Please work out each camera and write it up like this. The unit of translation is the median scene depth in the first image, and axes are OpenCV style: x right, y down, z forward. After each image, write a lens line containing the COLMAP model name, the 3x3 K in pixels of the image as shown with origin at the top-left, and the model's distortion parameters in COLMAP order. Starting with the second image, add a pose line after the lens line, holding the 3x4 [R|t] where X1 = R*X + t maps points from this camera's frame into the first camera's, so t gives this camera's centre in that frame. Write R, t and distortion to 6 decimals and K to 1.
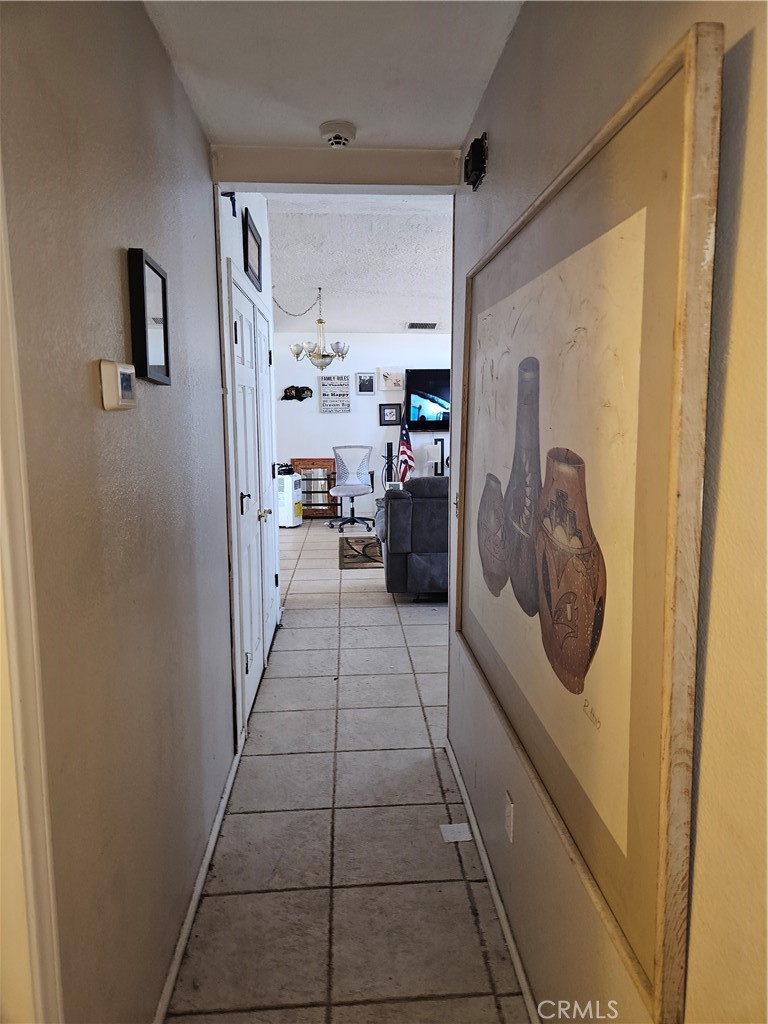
lens RADIAL K [[687.1, 0, 385.8], [0, 687.1, 509.1], [0, 0, 1]] dist [0.054260, -0.028605]
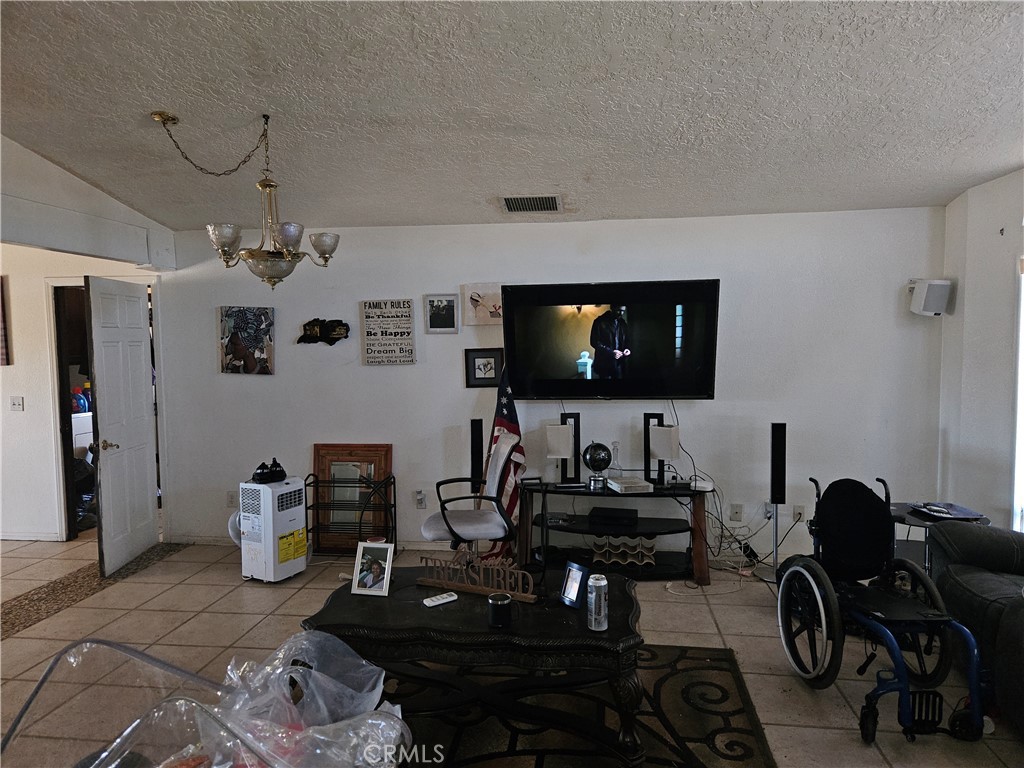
lens RADIAL K [[687.1, 0, 513.0], [0, 687.1, 384.7], [0, 0, 1]] dist [0.054260, -0.028605]
pose [[0.981637, 0.006208, -0.190655, 0.135865], [-0.022118, 0.996433, -0.081434, -0.080259], [0.189470, 0.084156, 0.978274, 0.468771]]
